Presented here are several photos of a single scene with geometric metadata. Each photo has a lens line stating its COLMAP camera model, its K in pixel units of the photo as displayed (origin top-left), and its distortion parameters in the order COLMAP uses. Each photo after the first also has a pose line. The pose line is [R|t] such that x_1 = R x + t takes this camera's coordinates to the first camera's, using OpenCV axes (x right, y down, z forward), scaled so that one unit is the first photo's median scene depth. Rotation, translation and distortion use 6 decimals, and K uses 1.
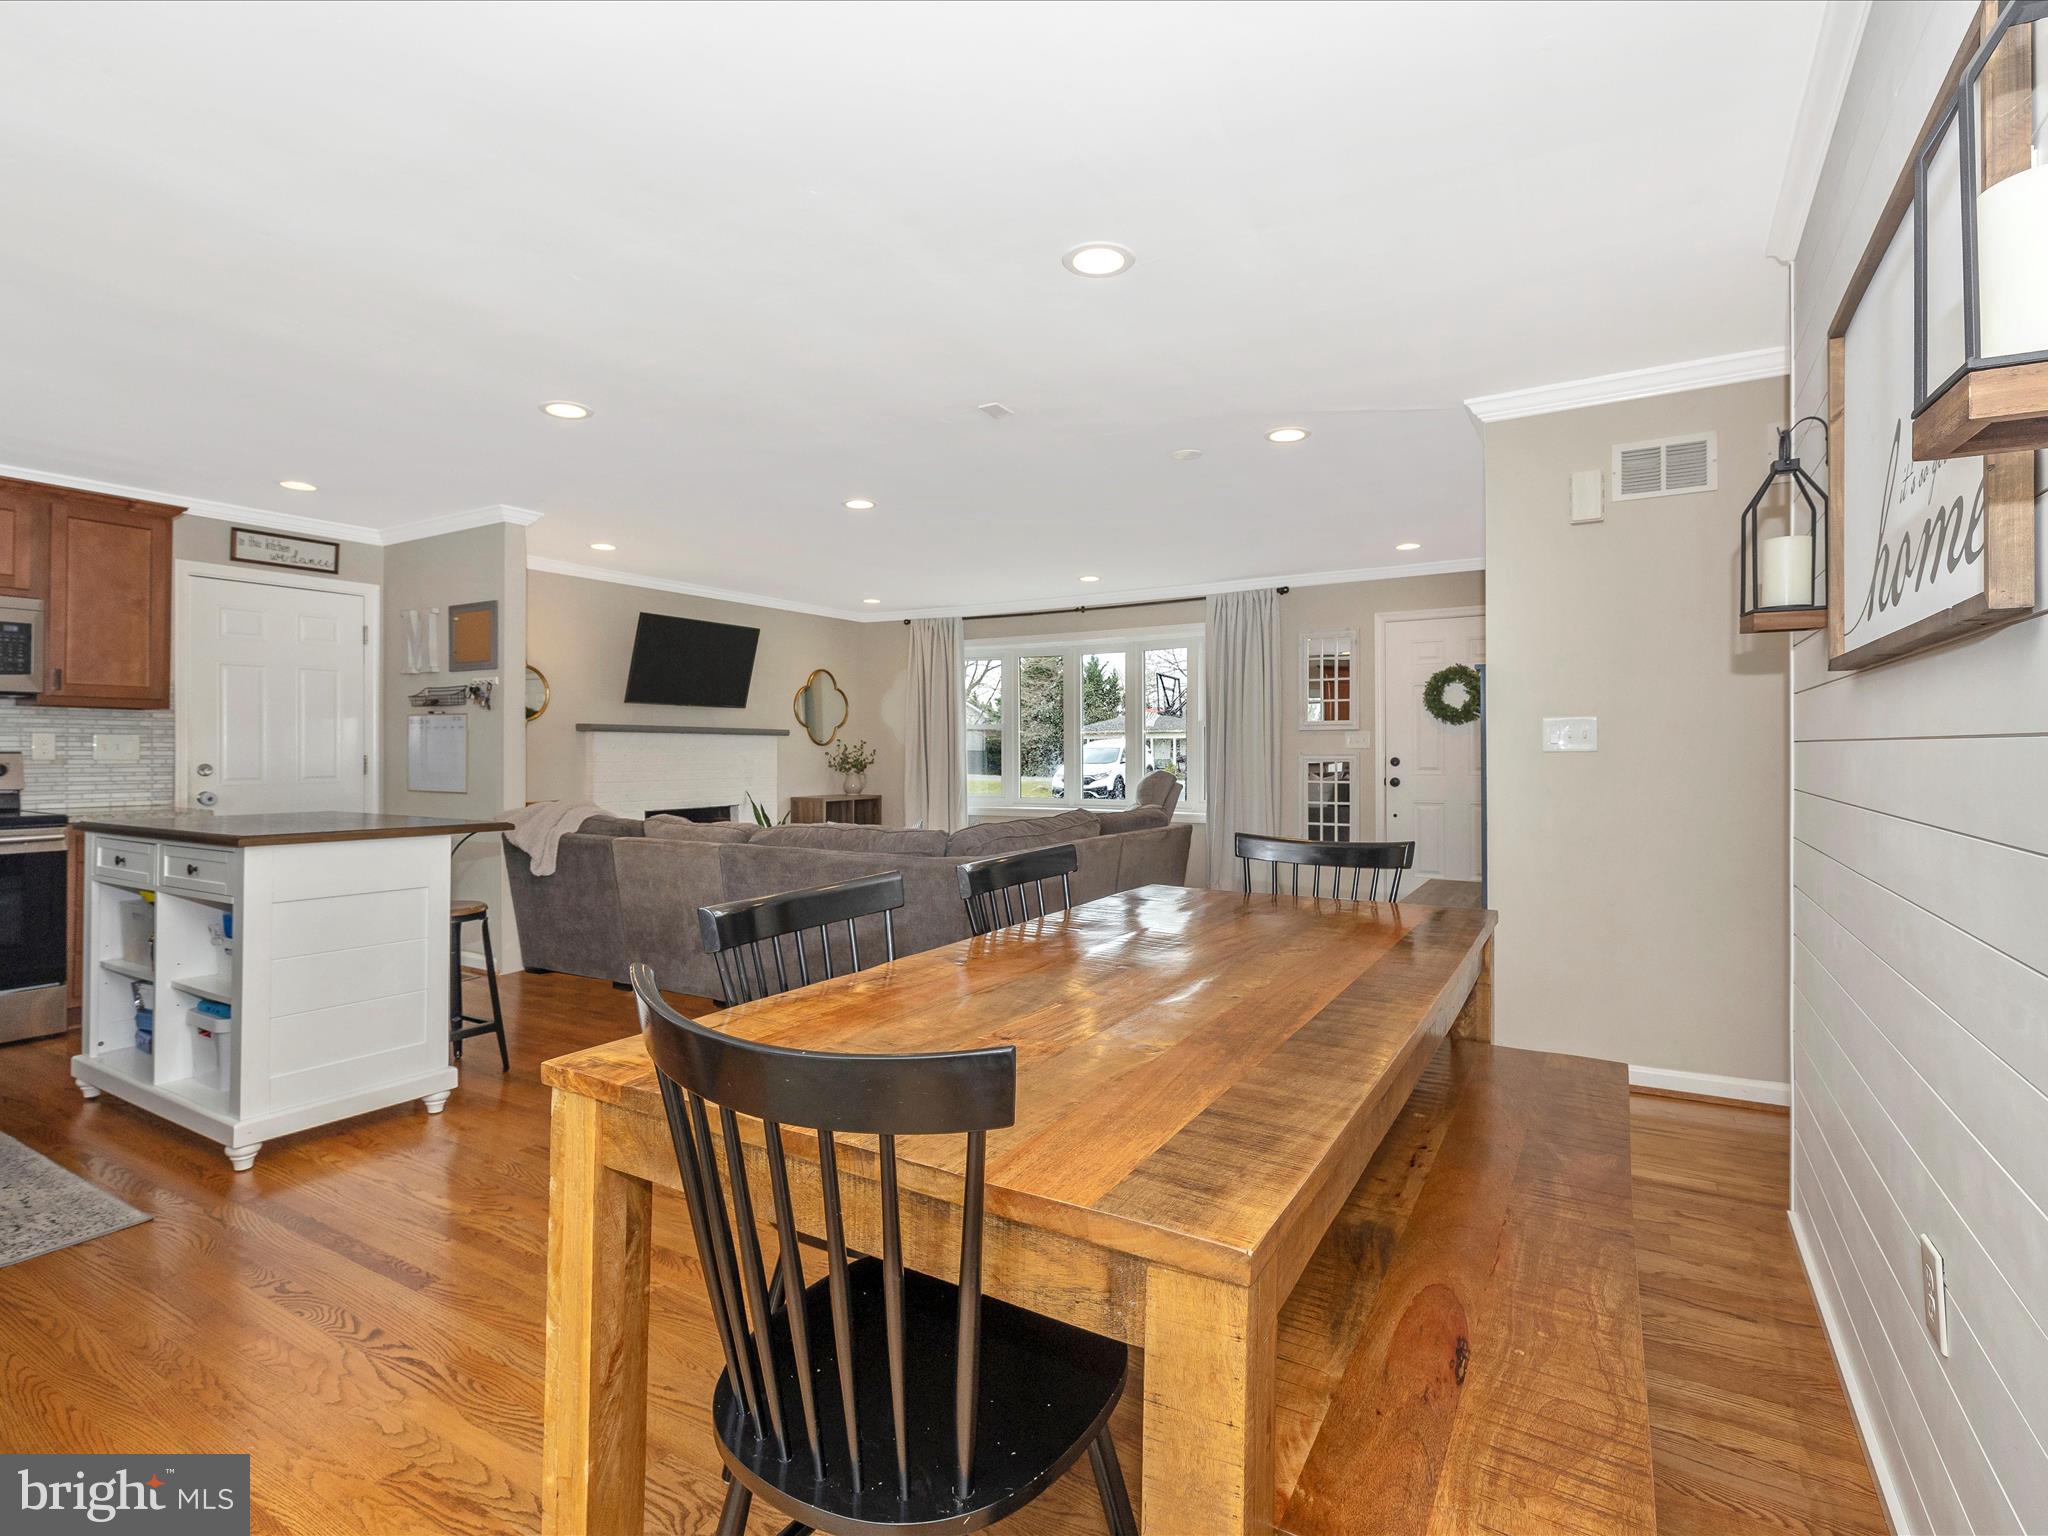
lens RADIAL K [[980.9, 0, 1031.7], [0, 980.9, 748.3], [0, 0, 1]] dist [0.001016, 0.000185]
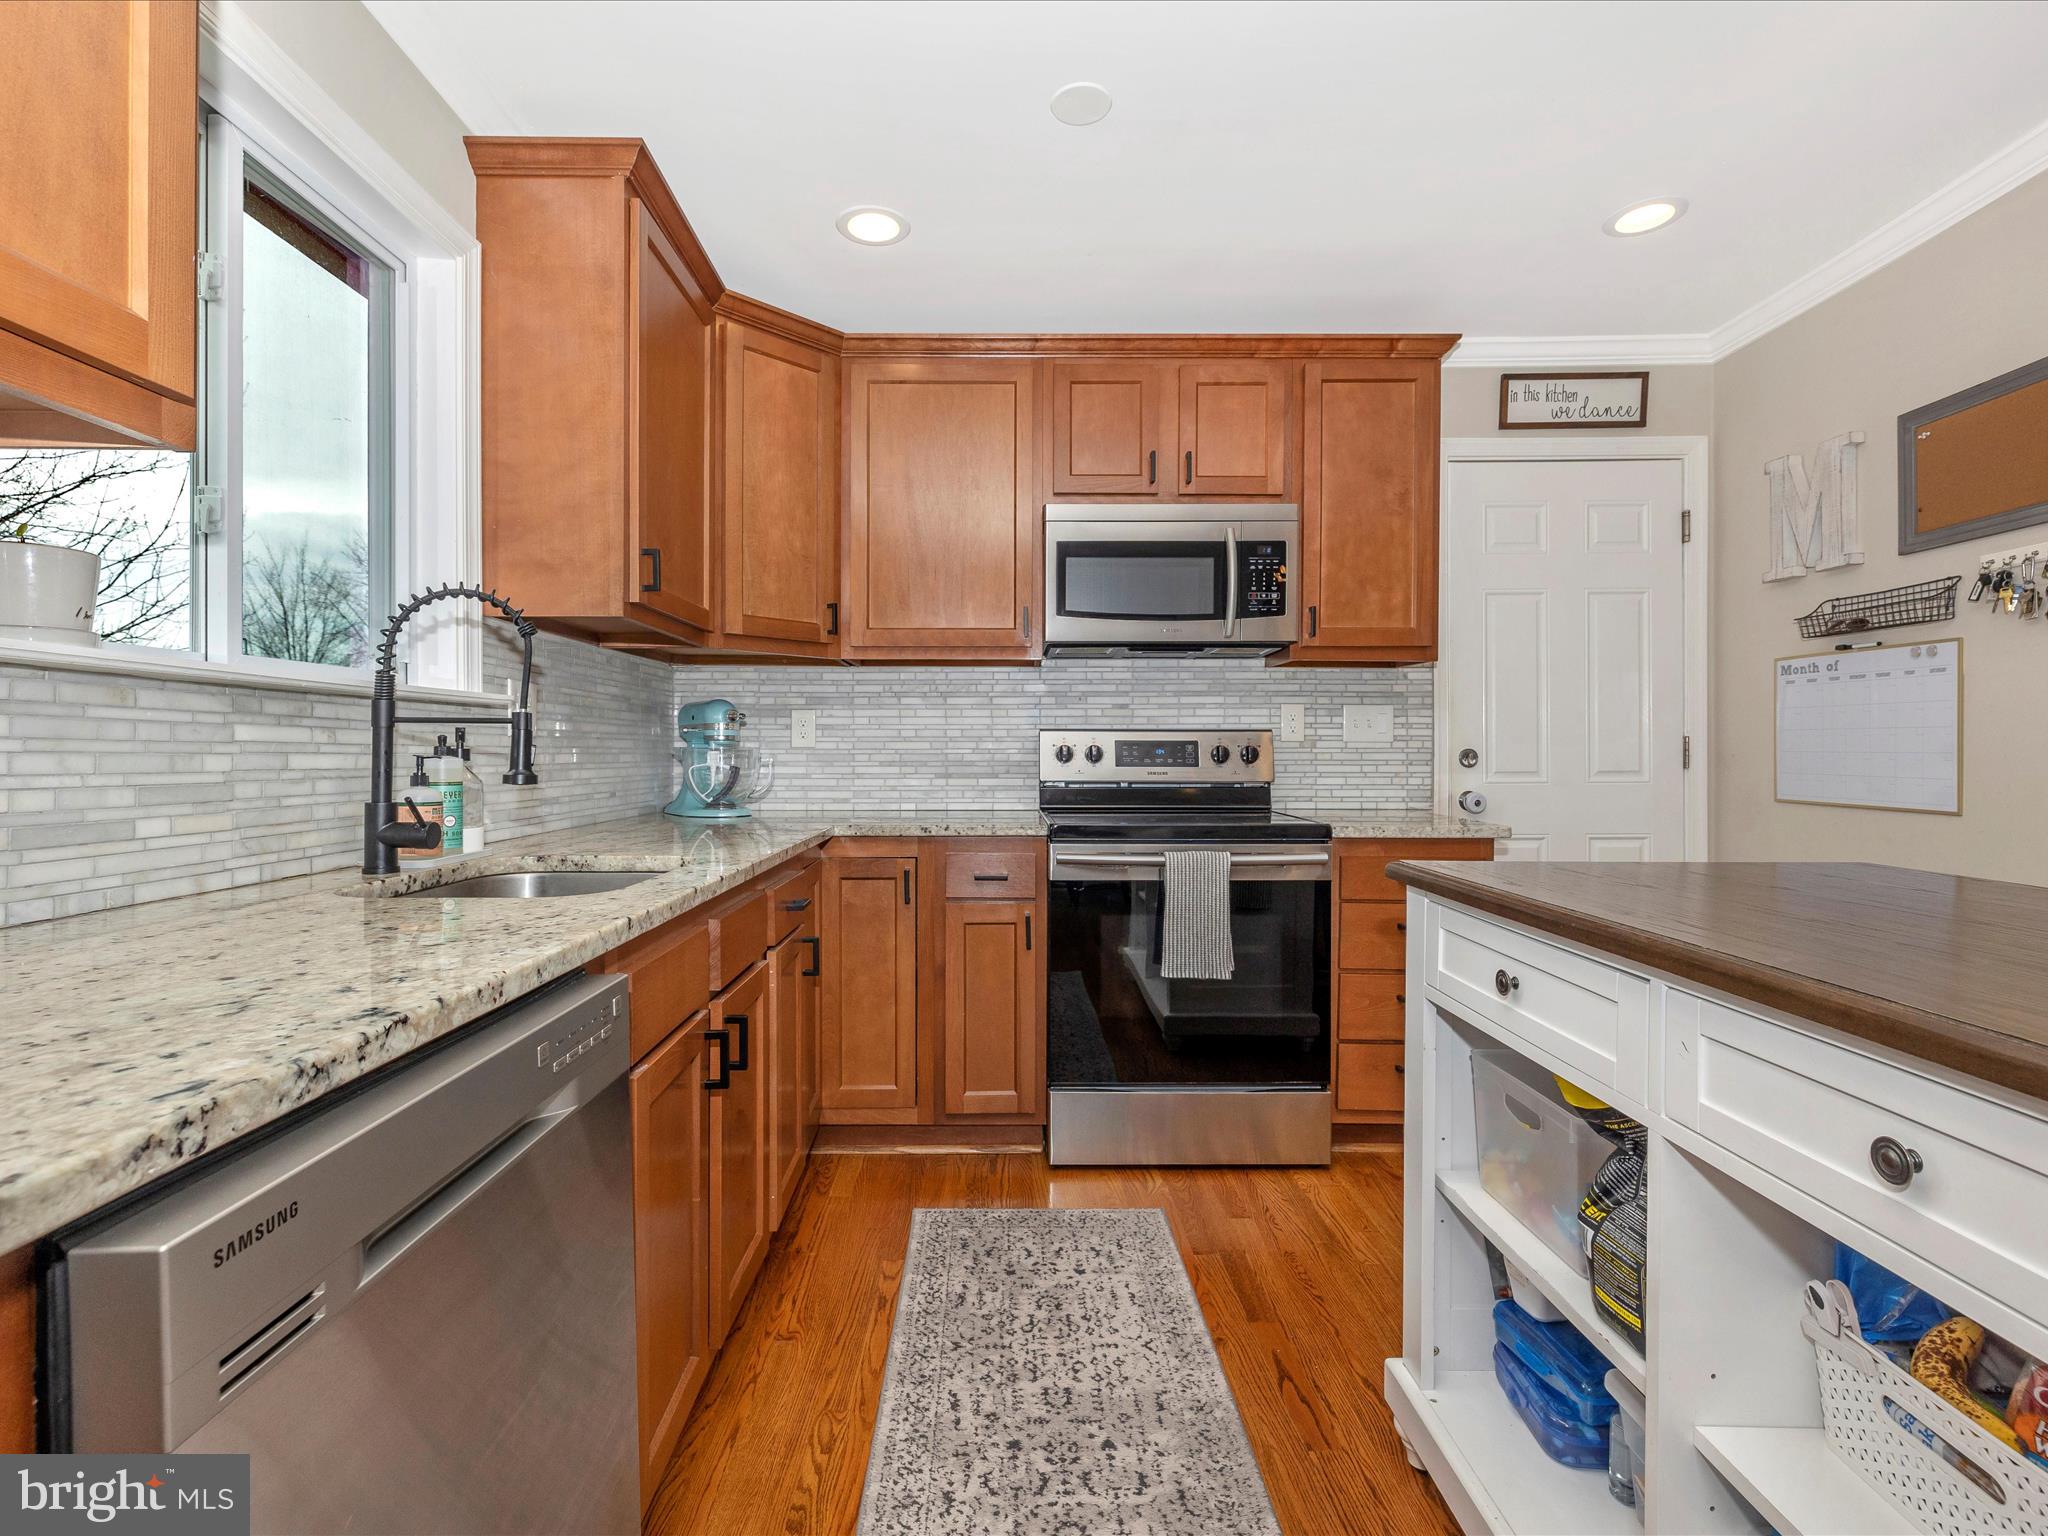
lens RADIAL K [[986.0, 0, 1014.9], [0, 986.0, 758.6], [0, 0, 1]] dist [-0.002451, -0.000317]
pose [[0.524830, 0.009352, -0.851156, -0.419309], [0.003096, 0.999912, 0.012895, 0.012382], [0.851202, -0.009403, 0.524754, 0.376567]]
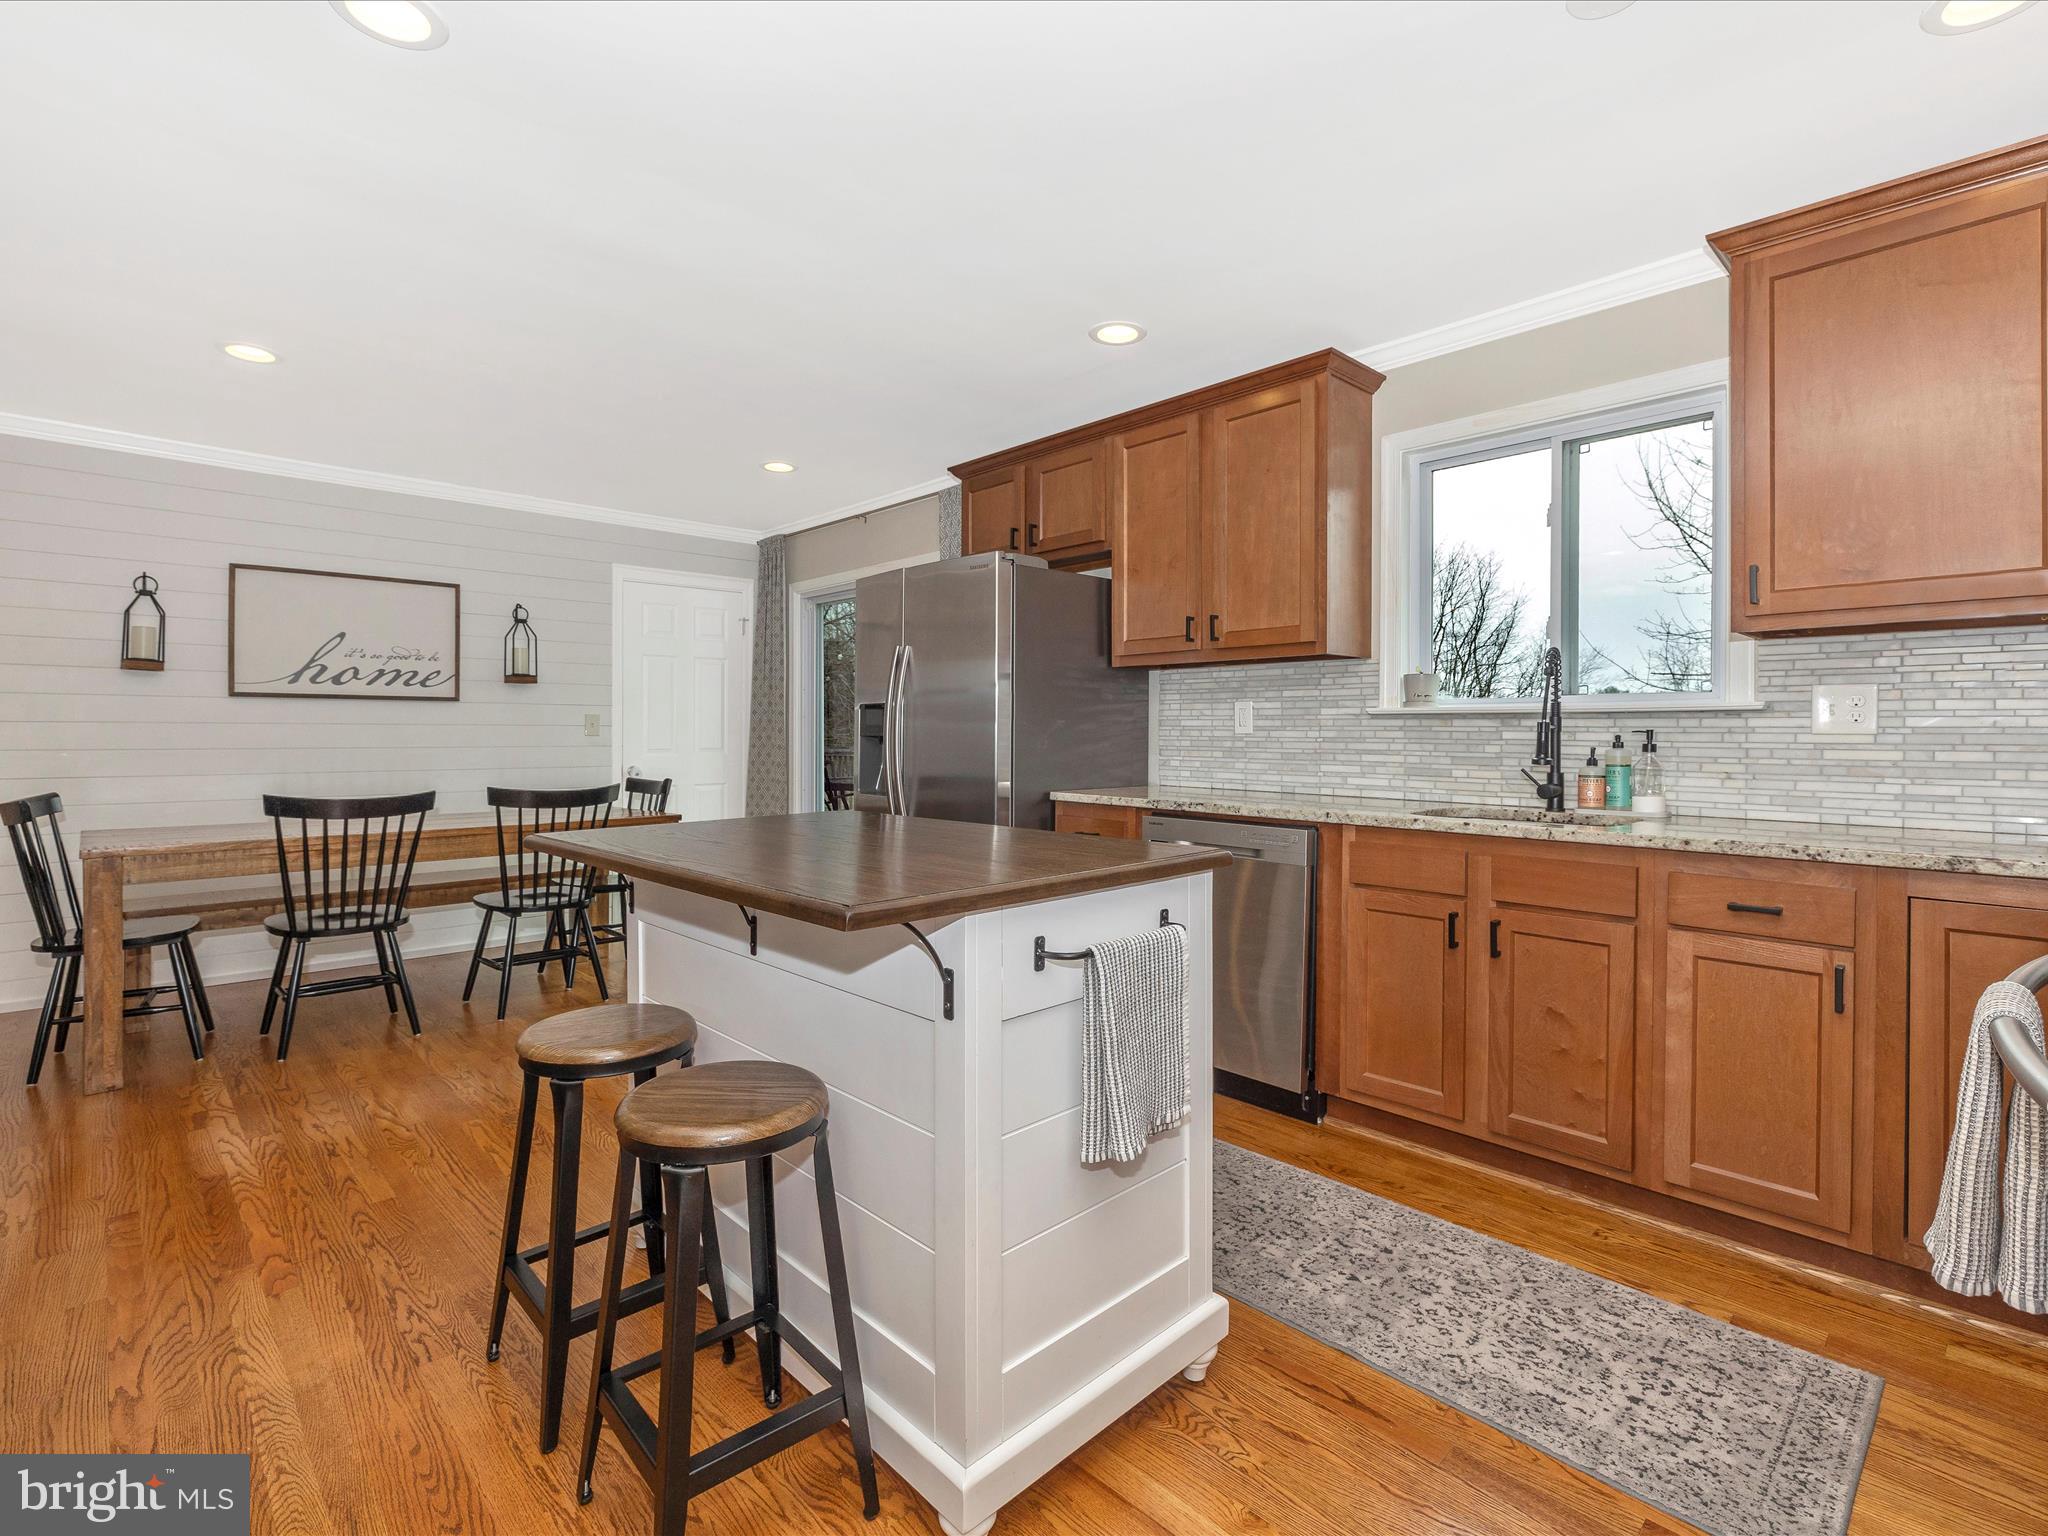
lens RADIAL K [[973.1, 0, 1038.1], [0, 973.1, 731.9], [0, 0, 1]] dist [0.000538, 0.000255]
pose [[-0.963066, 0.001280, 0.269264, -0.638156], [0.000124, 0.999991, -0.004309, 0.008617], [-0.269267, -0.004116, -0.963057, 0.957225]]
